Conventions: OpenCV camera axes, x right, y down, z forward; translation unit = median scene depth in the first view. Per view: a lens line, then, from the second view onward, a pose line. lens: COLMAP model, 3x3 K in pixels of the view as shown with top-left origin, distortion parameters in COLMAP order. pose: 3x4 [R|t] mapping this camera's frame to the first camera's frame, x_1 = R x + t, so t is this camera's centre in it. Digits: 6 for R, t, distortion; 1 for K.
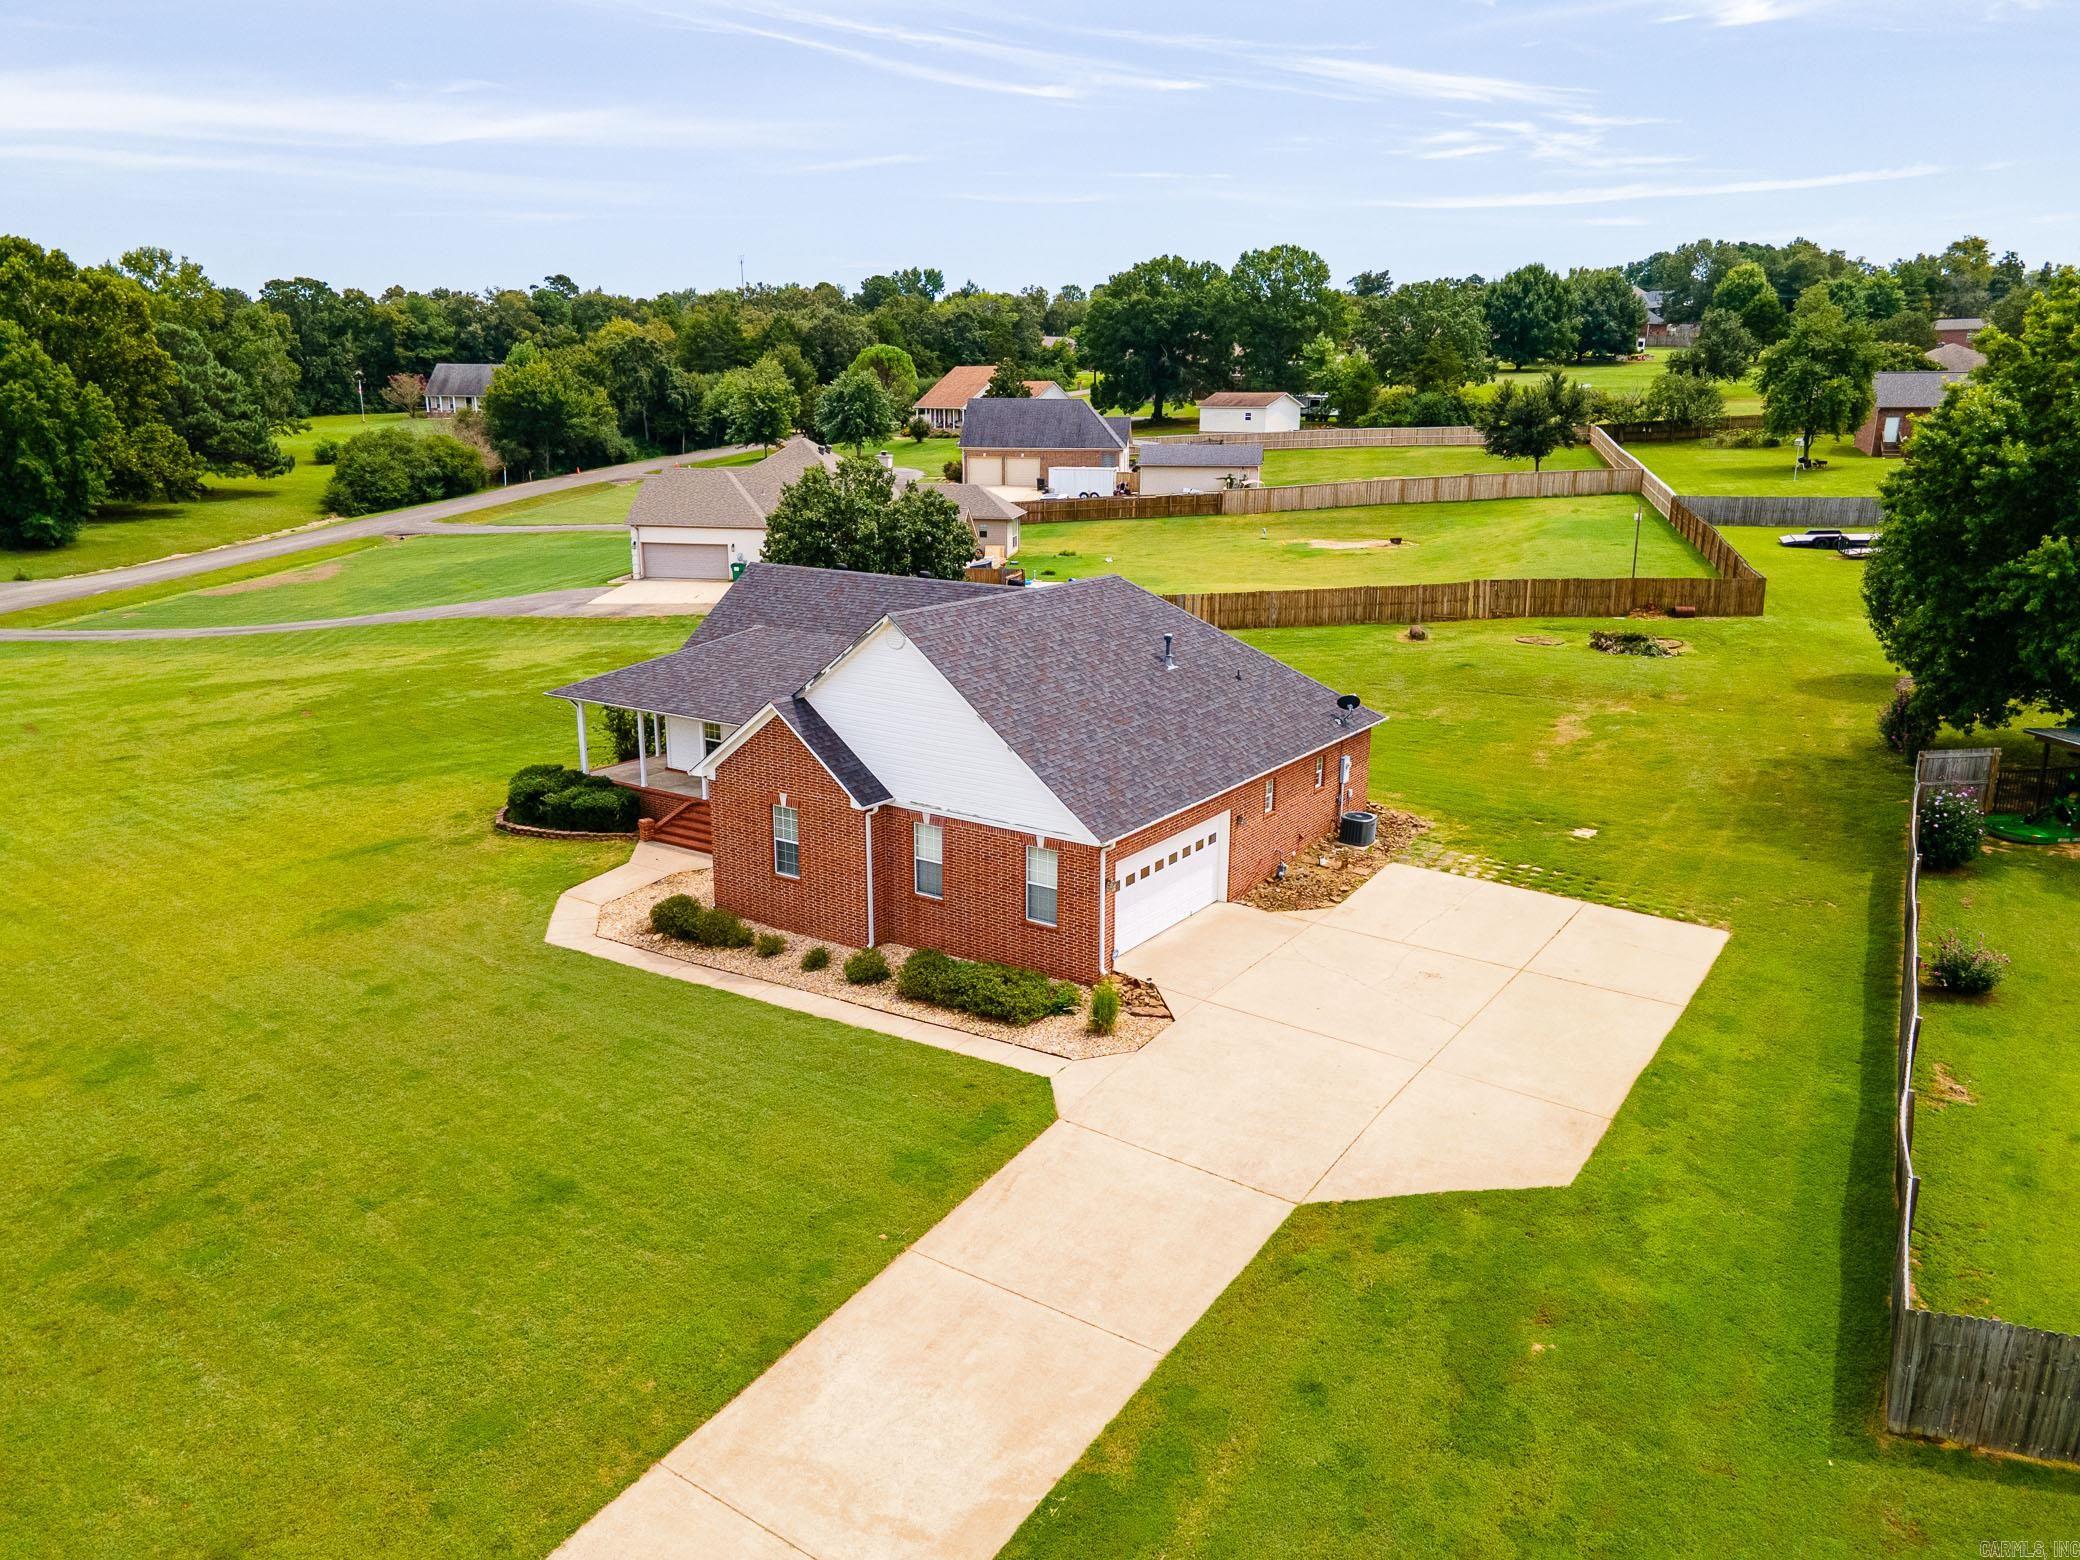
lens RADIAL K [[1504.7, 0, 1035.2], [0, 1504.7, 775.0], [0, 0, 1]] dist [0.044297, 0.010977]
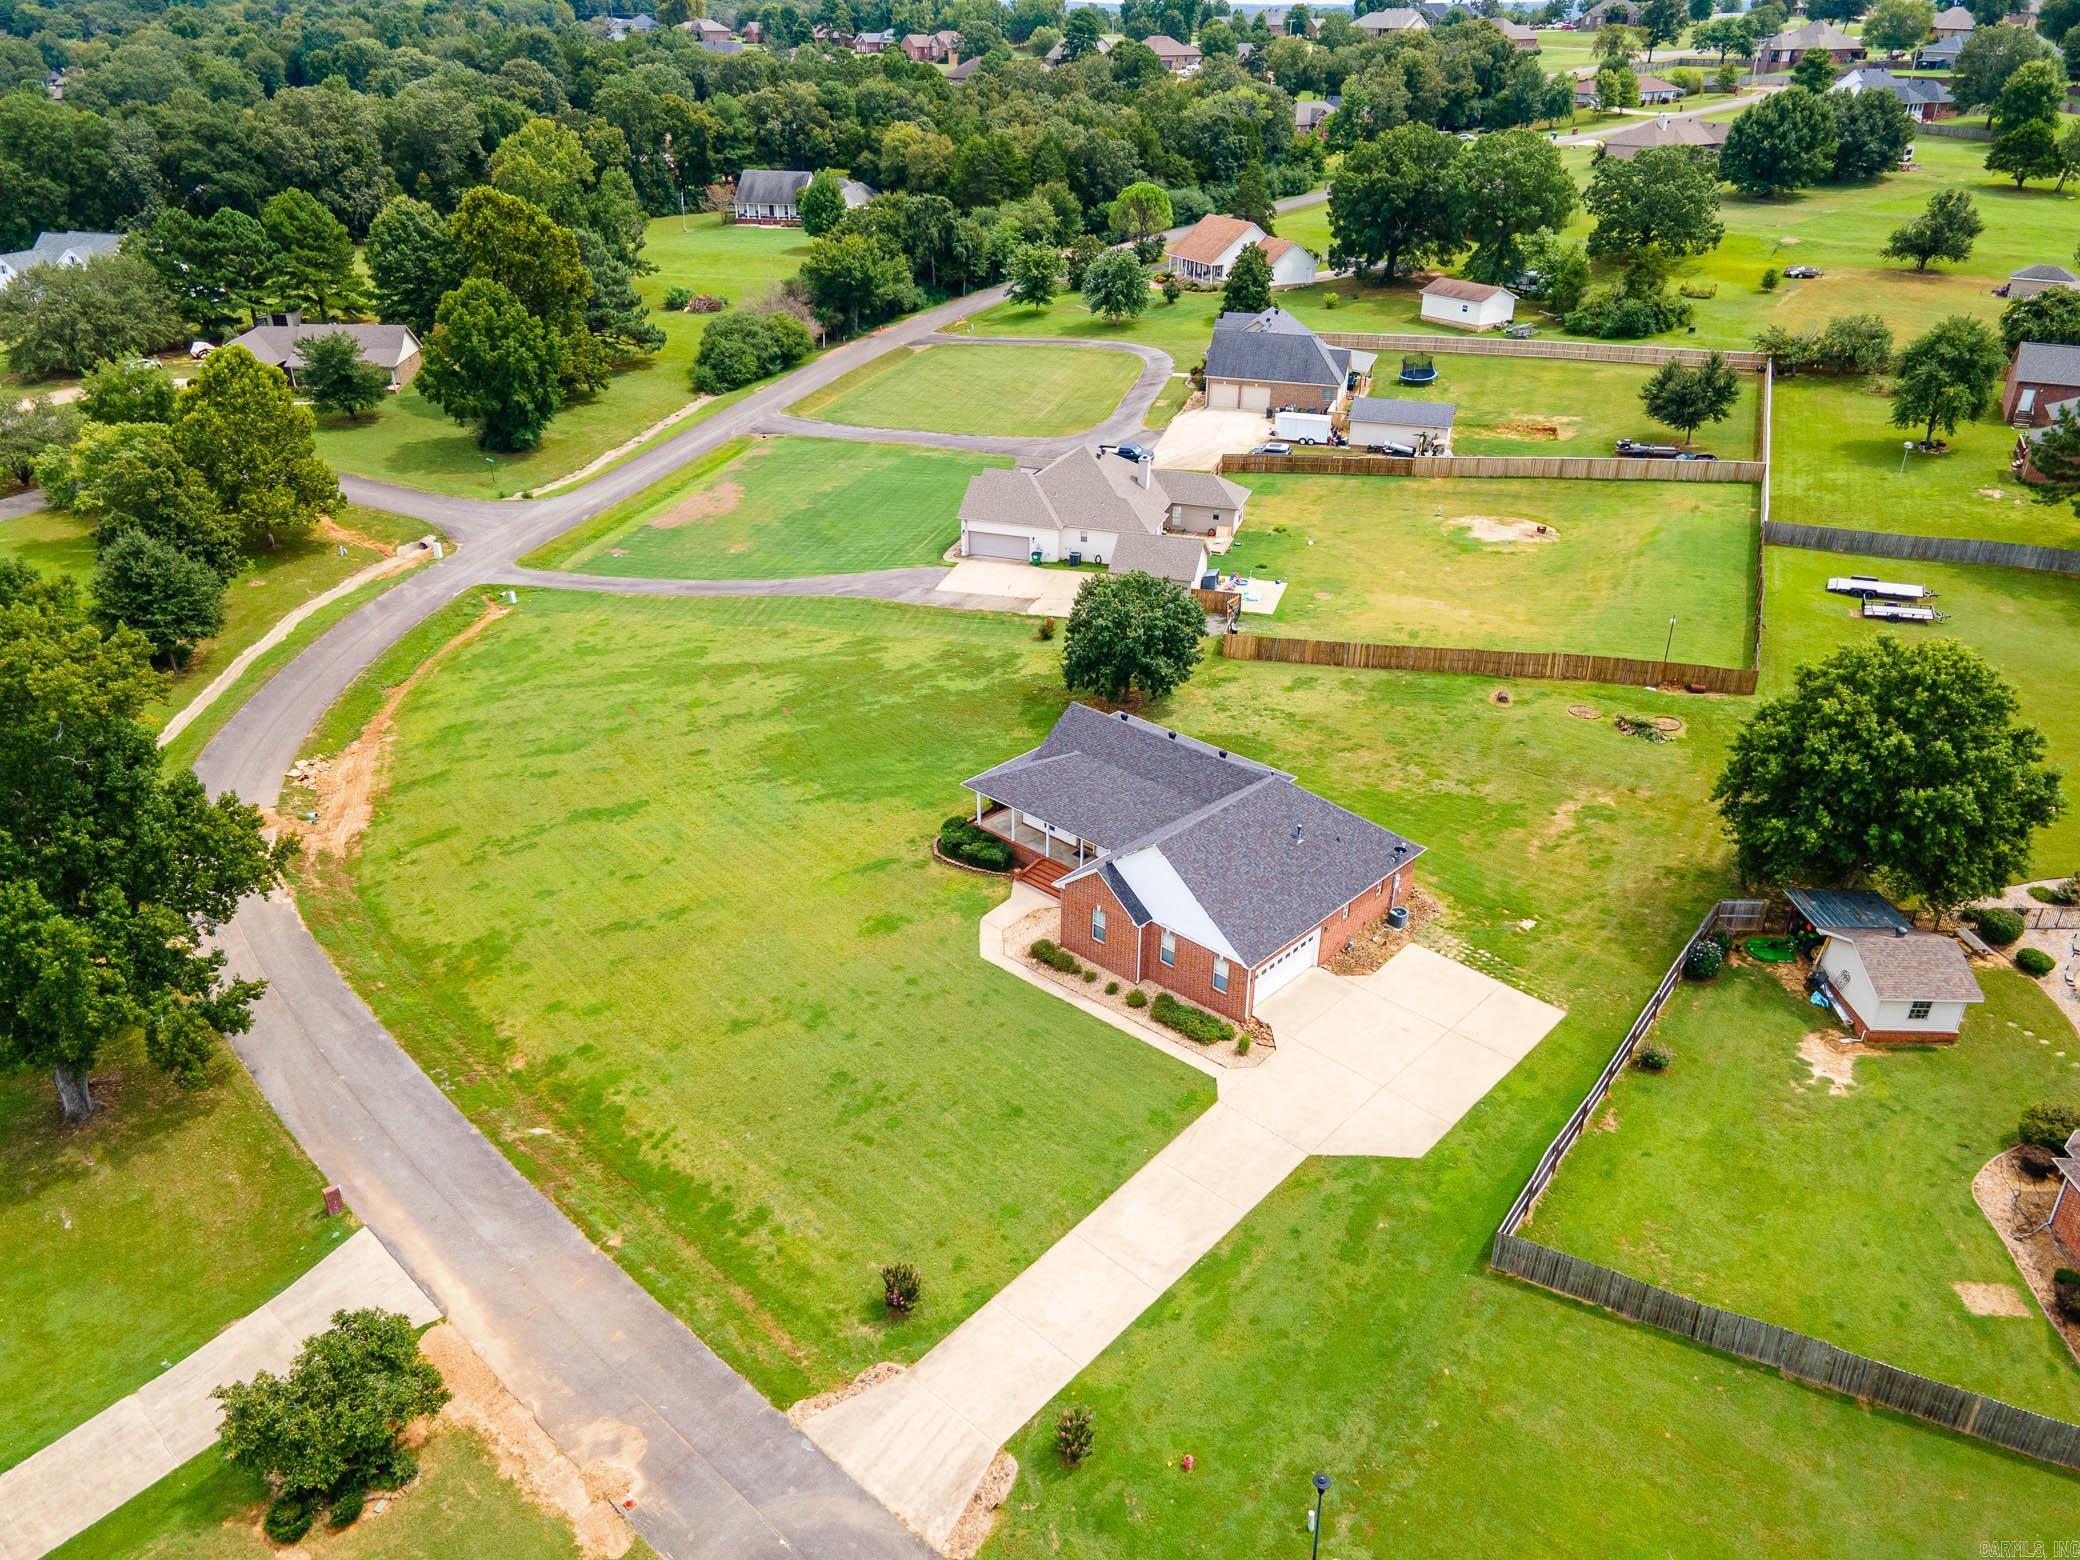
lens RADIAL K [[1530.0, 0, 1025.3], [0, 1530.0, 782.1], [0, 0, 1]] dist [0.044470, 0.003449]
pose [[0.987554, 0.069682, -0.141004, 0.011591], [-0.035412, 0.971992, 0.232330, -0.449492], [0.153244, -0.224445, 0.962362, -0.701971]]
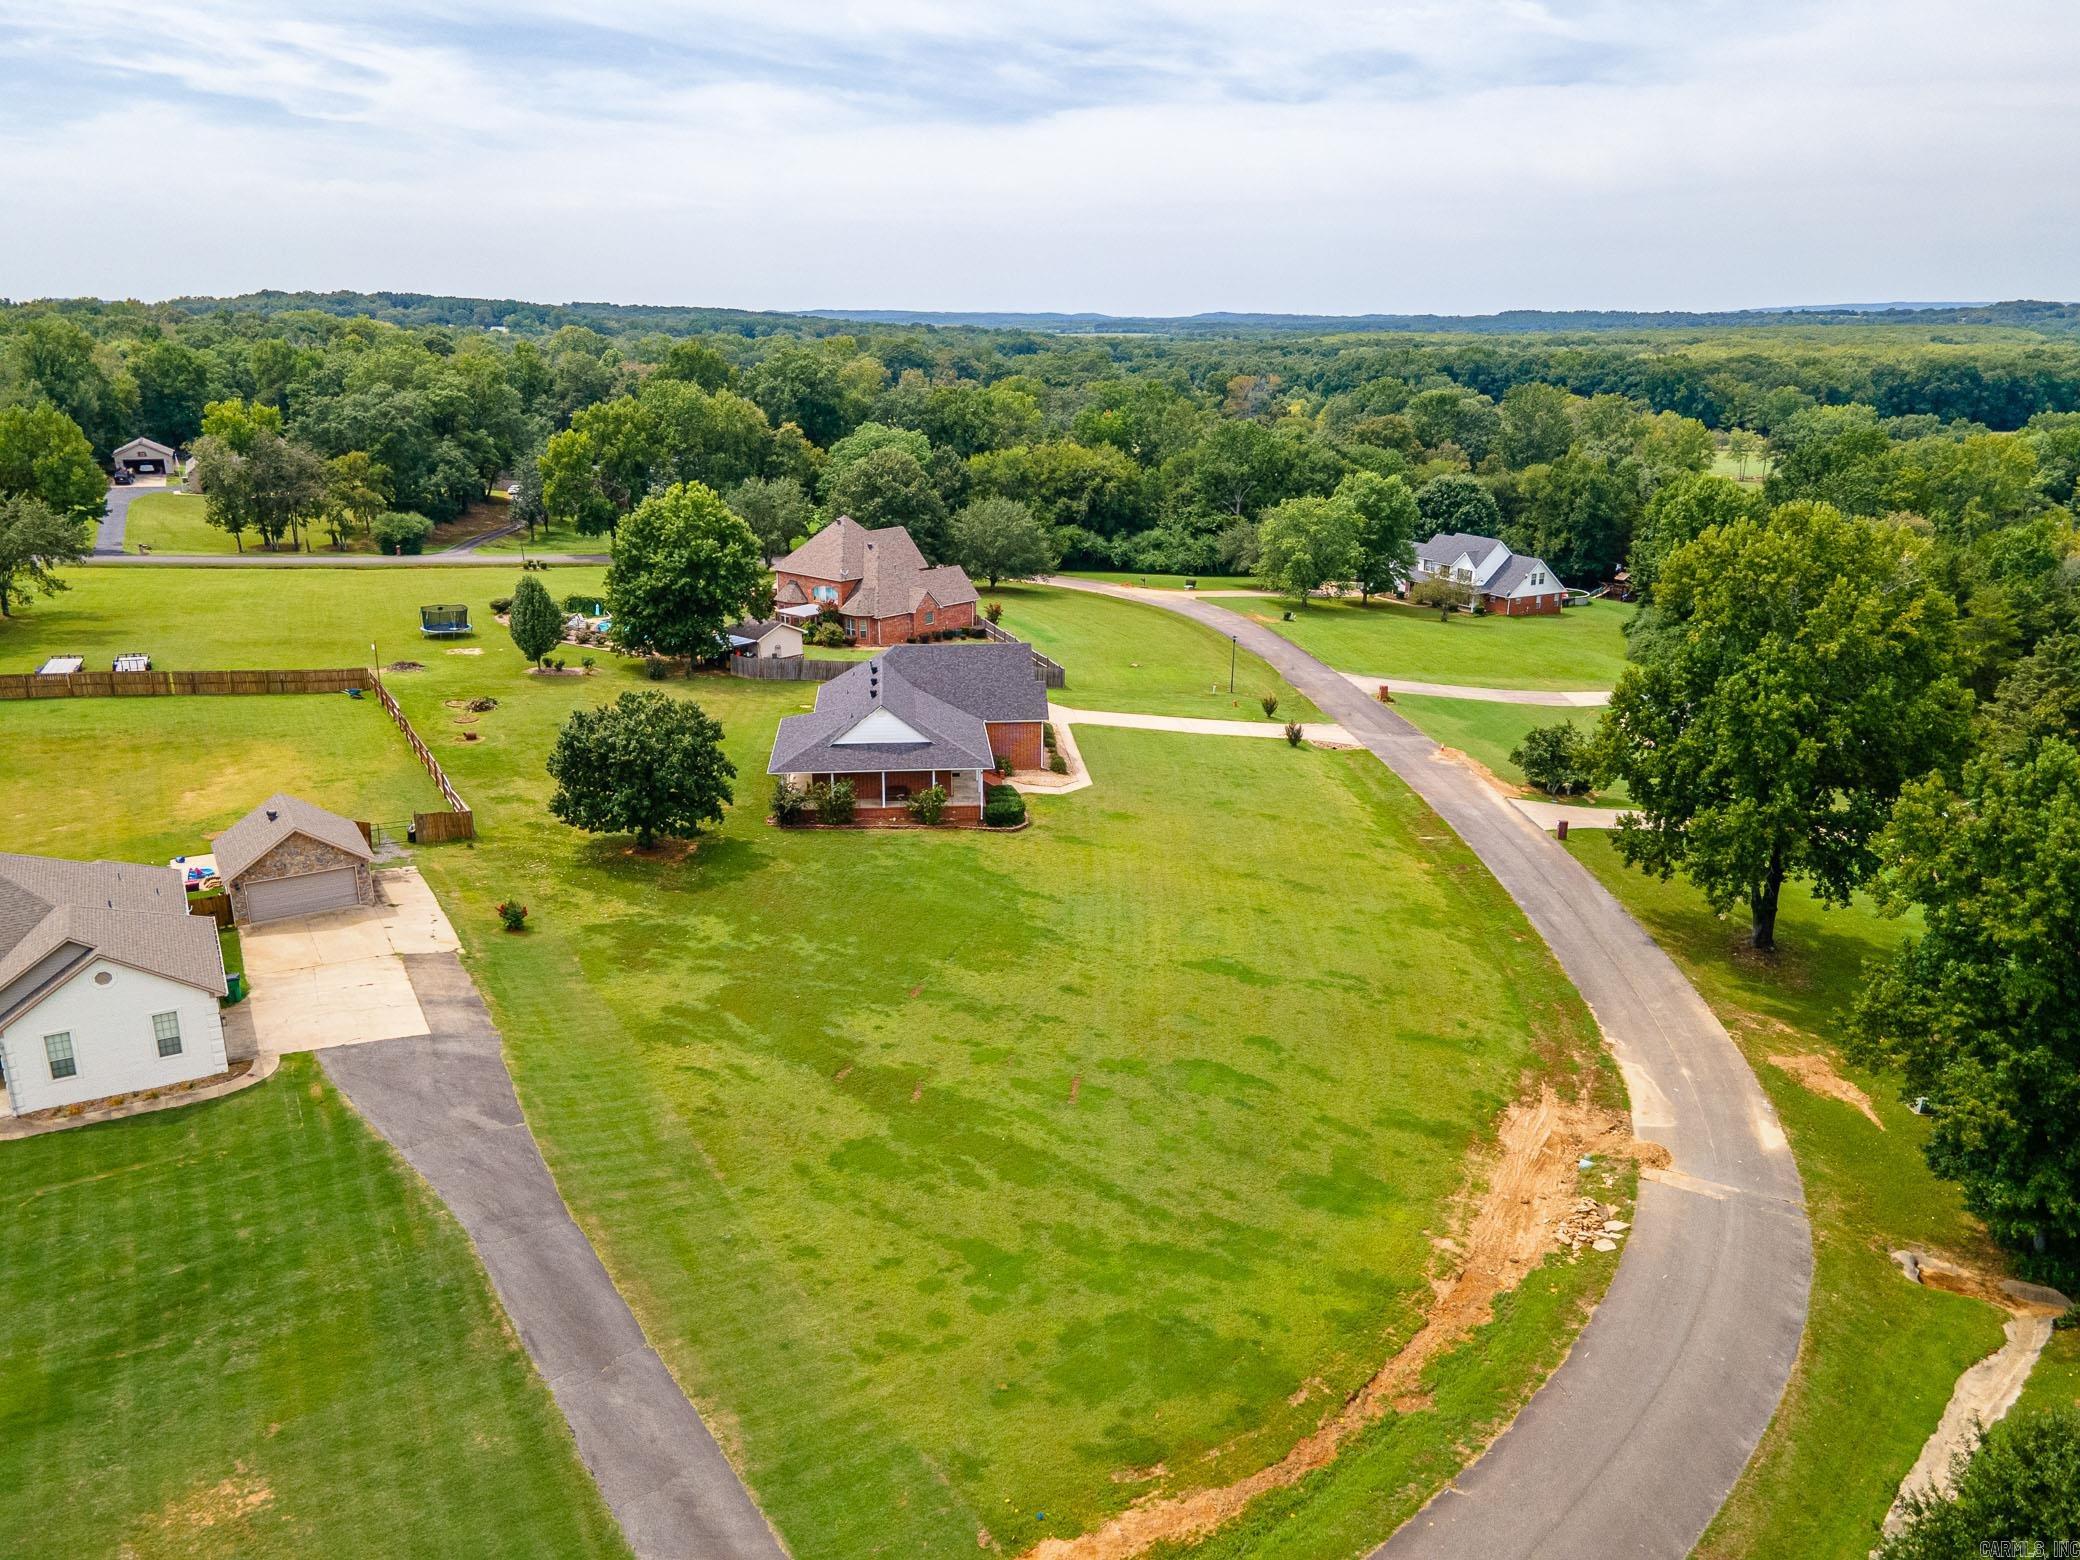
lens RADIAL K [[1488.1, 0, 1040.0], [0, 1488.1, 780.0], [0, 0, 1]] dist [0.036551, 0.001707]
pose [[-0.640838, -0.228836, 0.732776, -1.672547], [0.177690, 0.884400, 0.431583, -0.809859], [-0.746828, 0.406782, -0.526095, 1.852394]]
